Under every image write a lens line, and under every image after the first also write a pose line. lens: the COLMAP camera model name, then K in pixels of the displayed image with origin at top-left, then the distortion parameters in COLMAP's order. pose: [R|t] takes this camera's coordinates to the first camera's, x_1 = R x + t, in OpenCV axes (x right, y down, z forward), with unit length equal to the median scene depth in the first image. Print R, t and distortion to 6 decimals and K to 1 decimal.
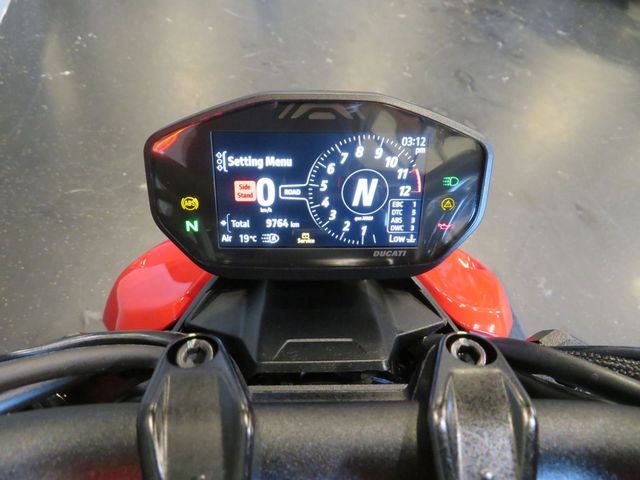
lens RADIAL K [[455.9, 0, 318.1], [0, 455.9, 239.0], [0, 0, 1]] dist [-0.020169, 0.019839]
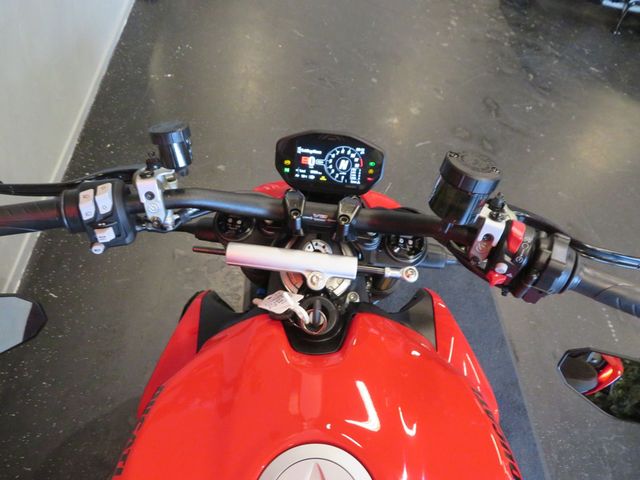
lens RADIAL K [[455.9, 0, 322.7], [0, 455.9, 242.2], [0, 0, 1]] dist [-0.020169, 0.019839]
pose [[0.990927, 0.113761, -0.071567, 0.233265], [-0.113751, 0.993500, 0.004226, 0.406316], [0.071583, 0.003953, 0.997427, -2.003682]]
